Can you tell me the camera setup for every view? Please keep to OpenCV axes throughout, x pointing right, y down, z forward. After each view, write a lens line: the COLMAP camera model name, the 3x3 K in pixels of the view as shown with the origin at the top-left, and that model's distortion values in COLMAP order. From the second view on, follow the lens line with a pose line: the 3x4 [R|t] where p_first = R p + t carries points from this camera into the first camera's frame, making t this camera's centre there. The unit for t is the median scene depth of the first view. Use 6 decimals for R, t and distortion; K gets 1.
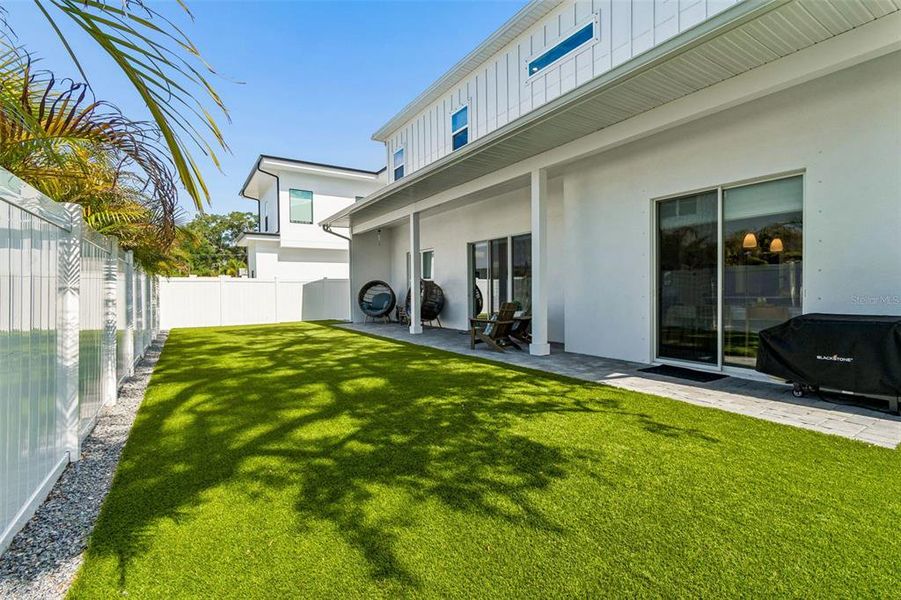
lens RADIAL K [[411.9, 0, 455.4], [0, 411.9, 293.6], [0, 0, 1]] dist [0.003341, 0.000963]
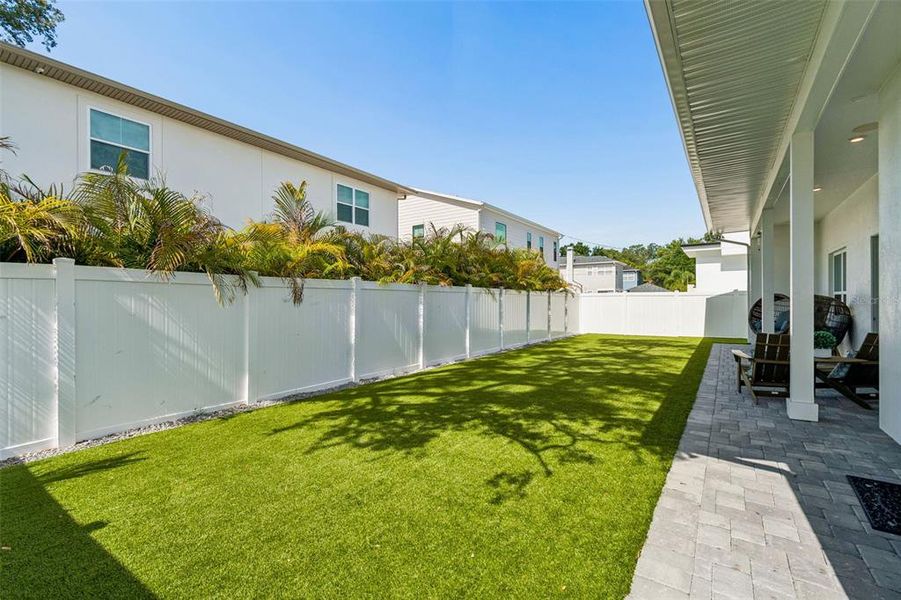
lens RADIAL K [[411.9, 0, 458.1], [0, 411.9, 298.3], [0, 0, 1]] dist [0.003341, 0.000963]
pose [[0.367938, 0.000669, -0.929850, 1.251172], [-0.001886, 0.999998, -0.000027, -0.081702], [0.929848, 0.001764, 0.367939, 0.510759]]
